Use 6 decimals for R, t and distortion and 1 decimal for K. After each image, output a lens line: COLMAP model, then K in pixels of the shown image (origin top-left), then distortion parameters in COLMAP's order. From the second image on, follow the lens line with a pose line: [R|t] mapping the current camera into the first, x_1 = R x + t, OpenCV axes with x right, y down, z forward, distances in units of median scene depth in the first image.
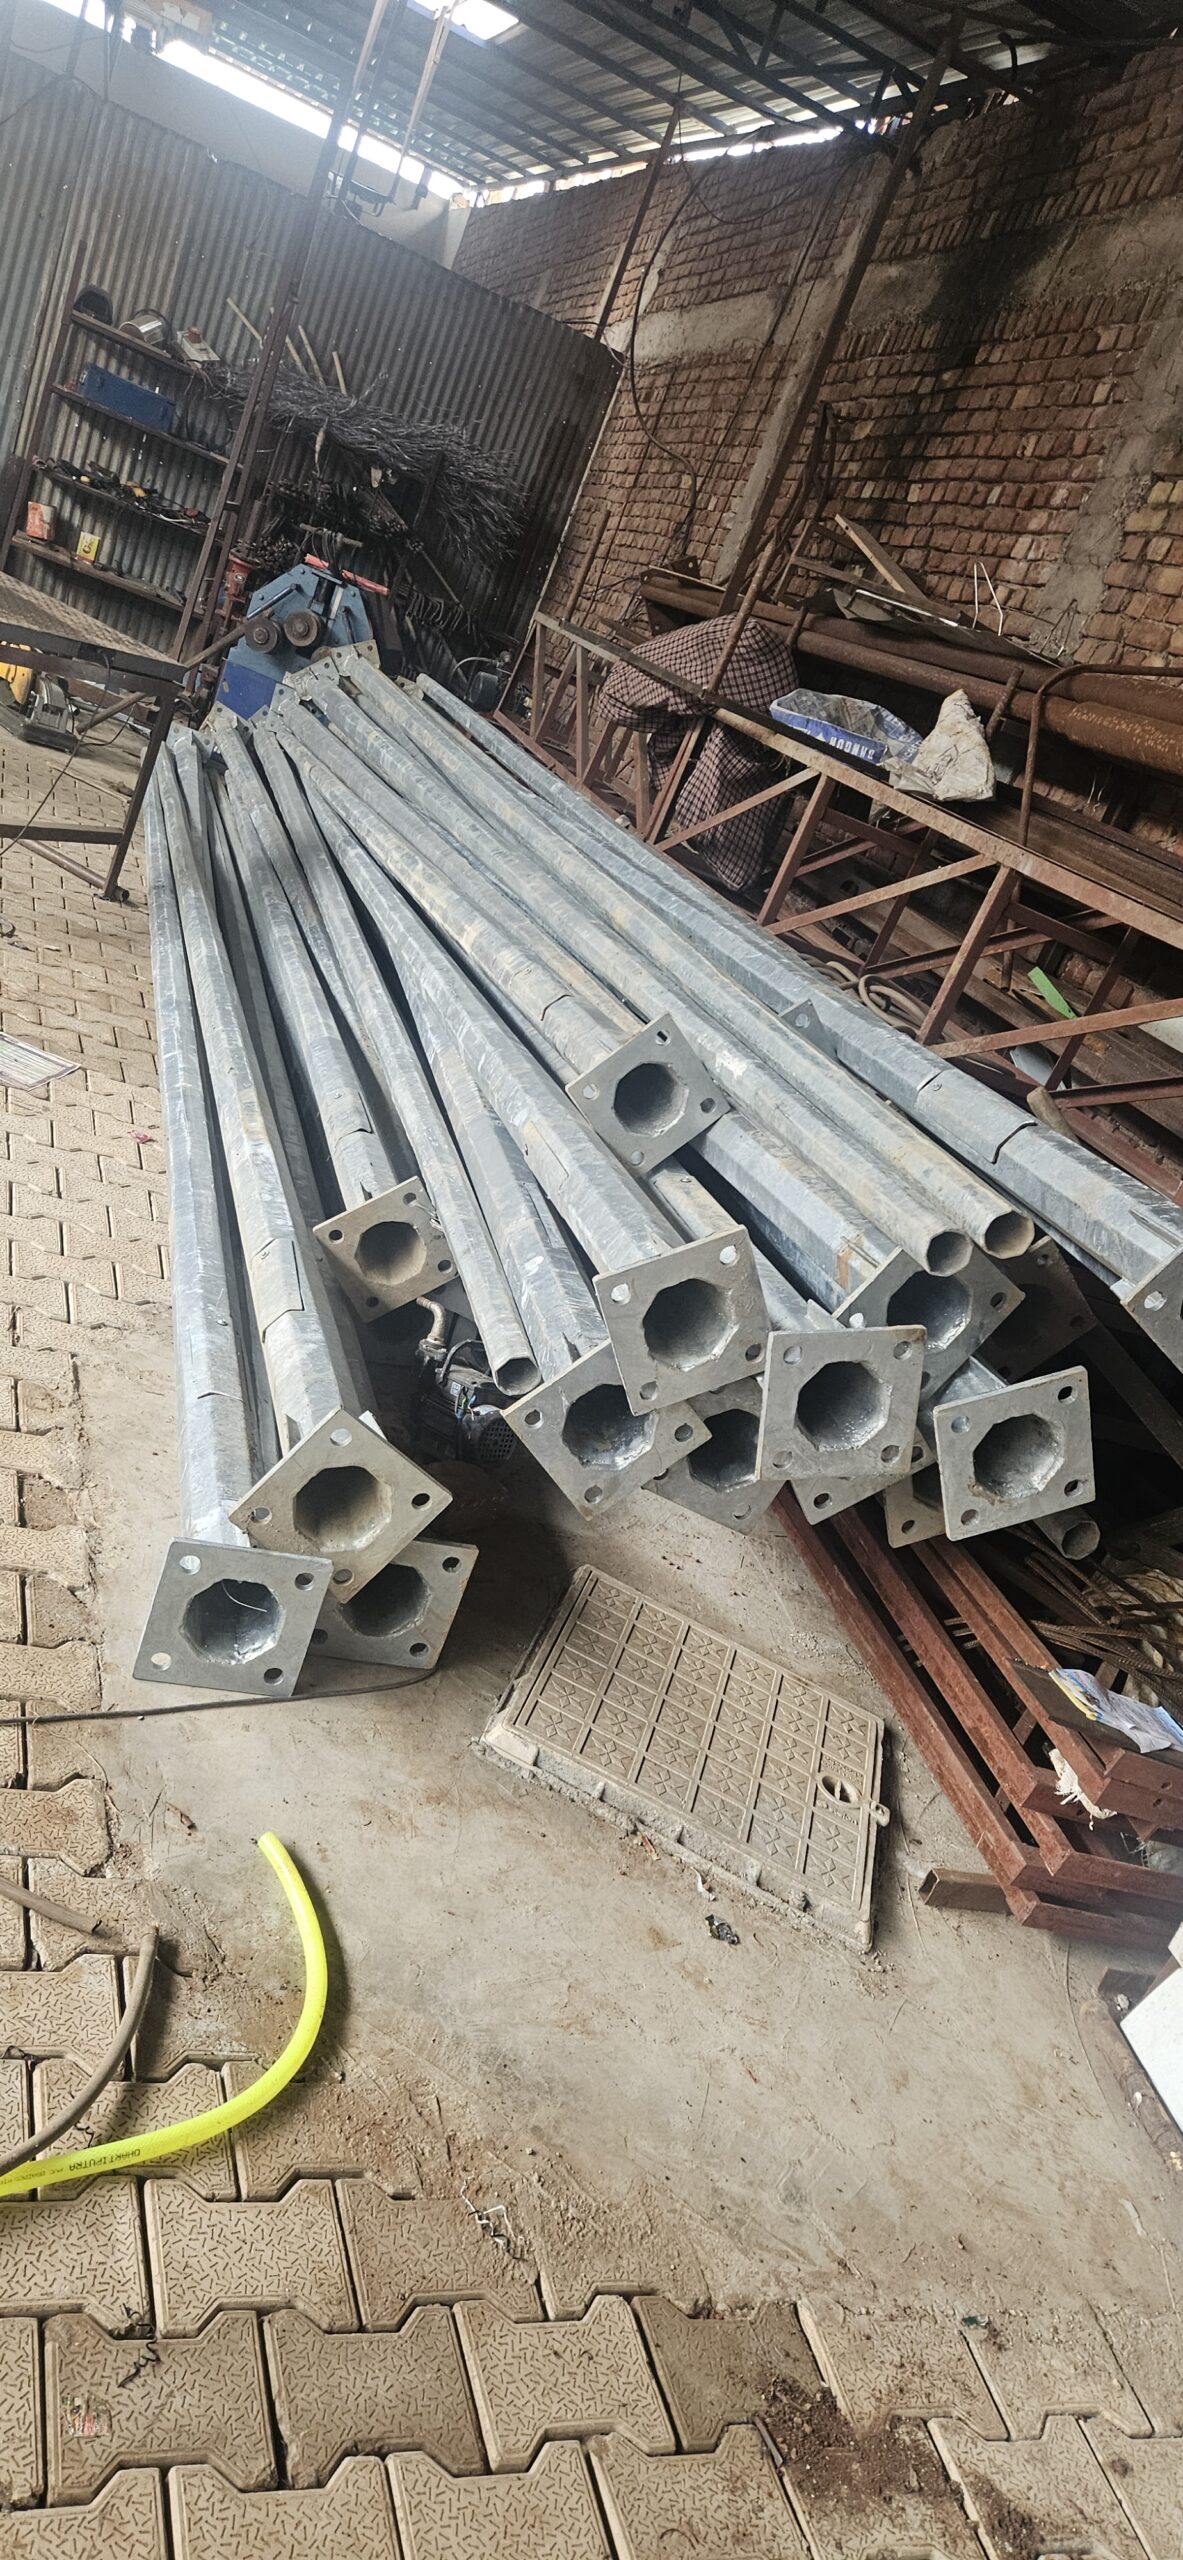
lens RADIAL K [[1722.8, 0, 597.7], [0, 1722.8, 1272.1], [0, 0, 1]] dist [0.053413, -0.019497]
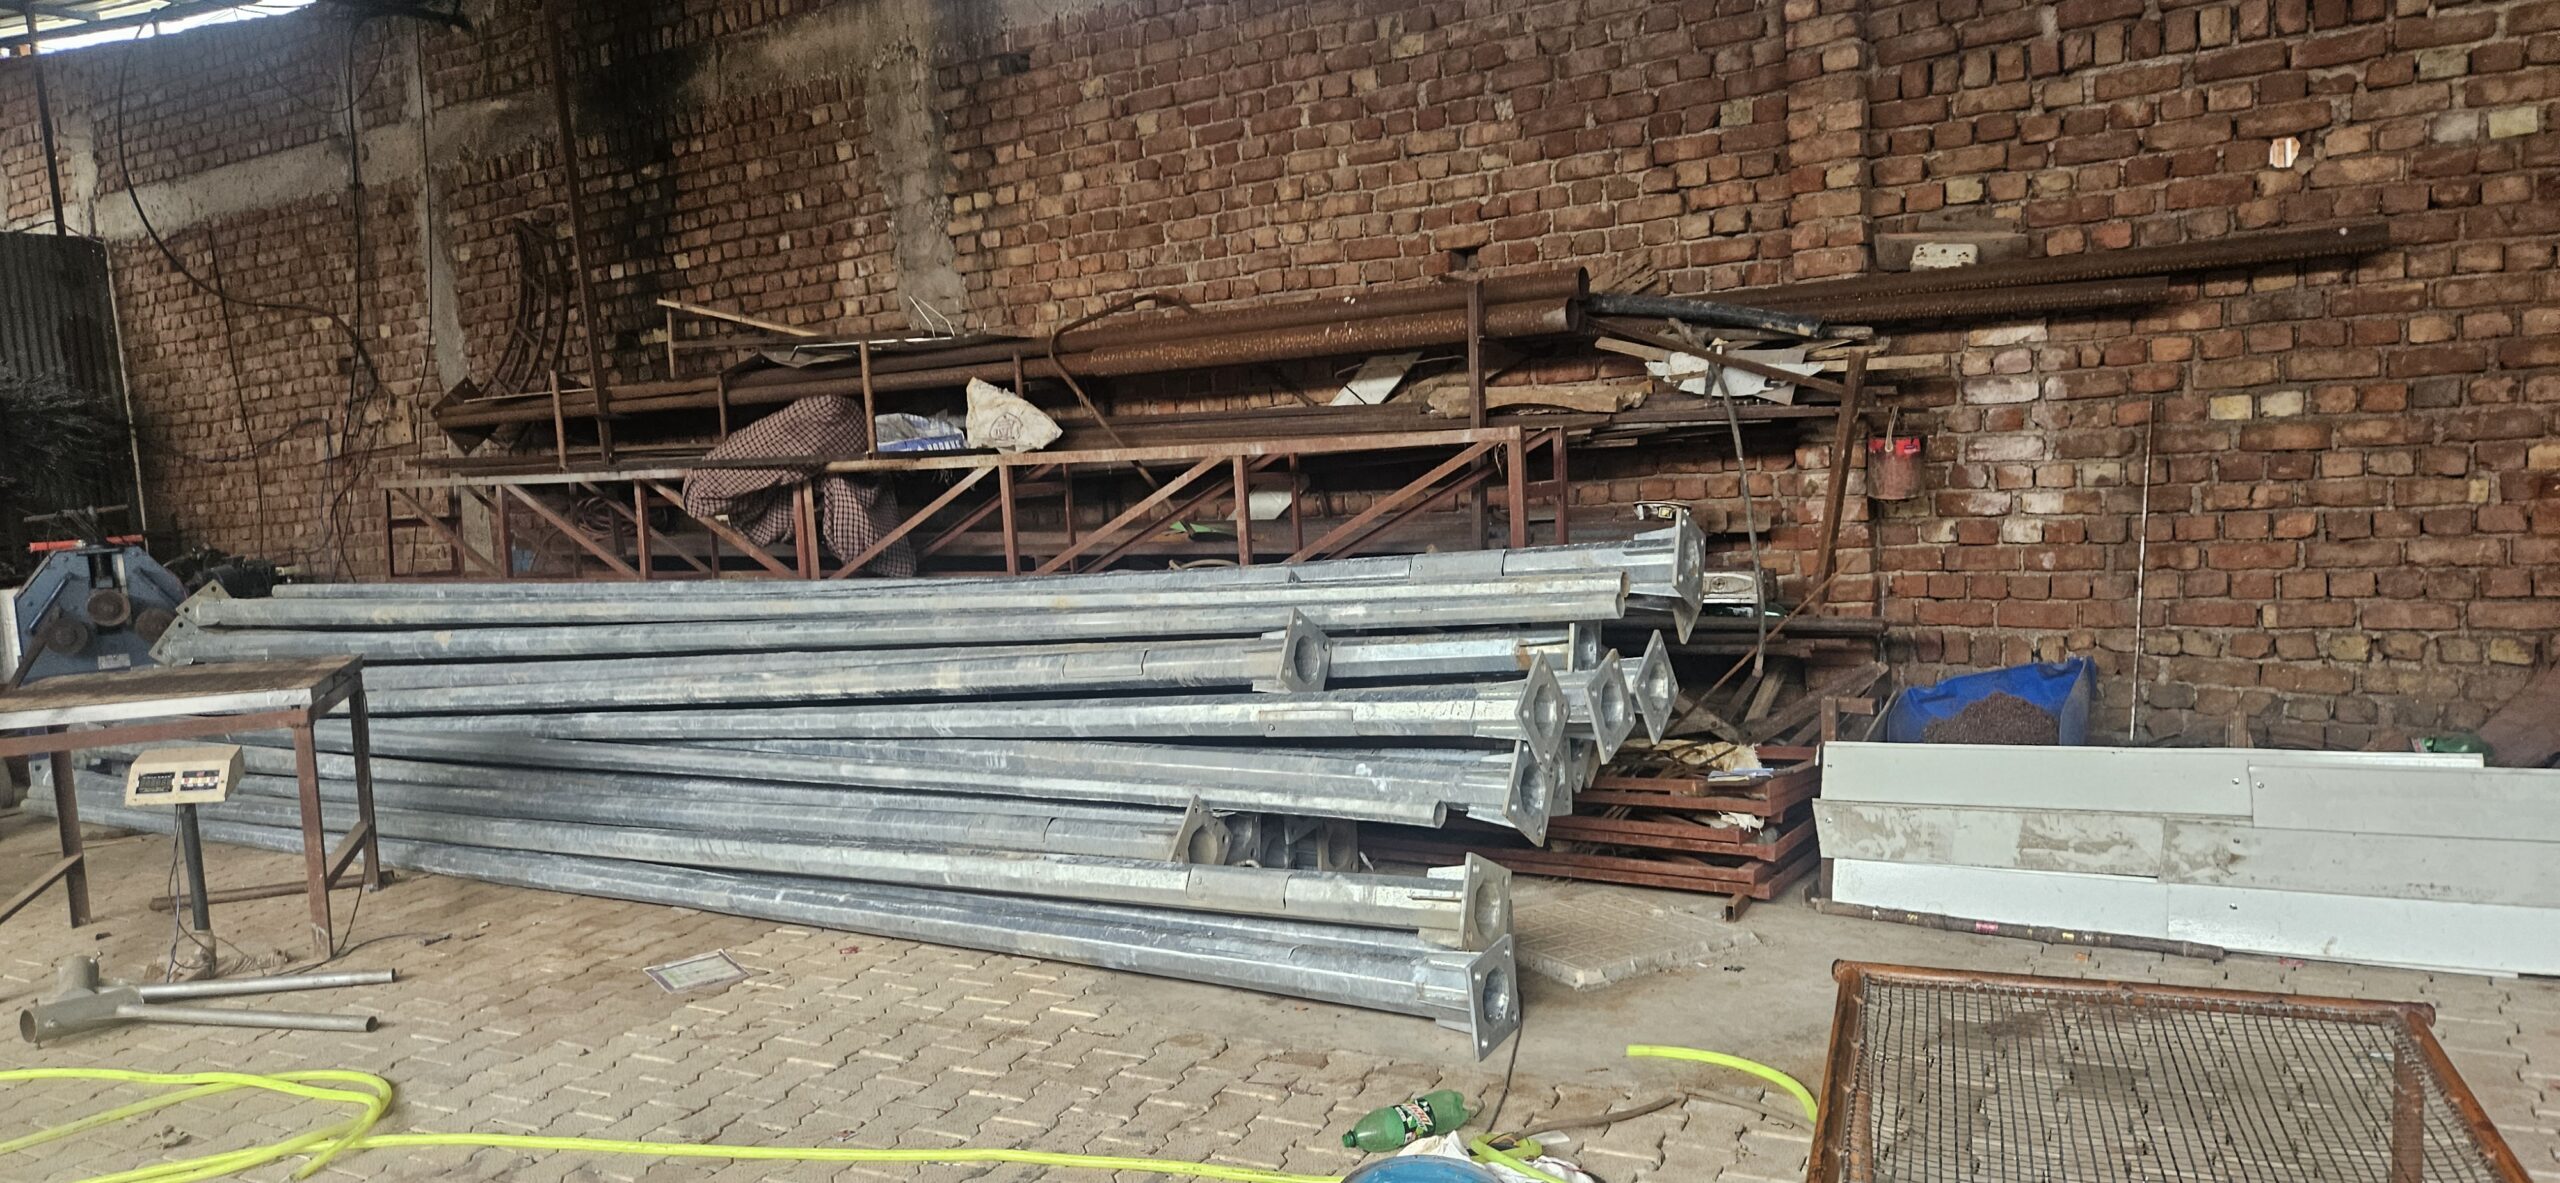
lens RADIAL K [[1722.8, 0, 1277.4], [0, 1722.8, 599.5], [0, 0, 1]] dist [0.053413, -0.019497]
pose [[0.634984, -0.475417, 0.608912, -0.516307], [0.545741, 0.833933, 0.081998, -0.163153], [-0.546775, 0.280241, 0.788988, -0.137857]]
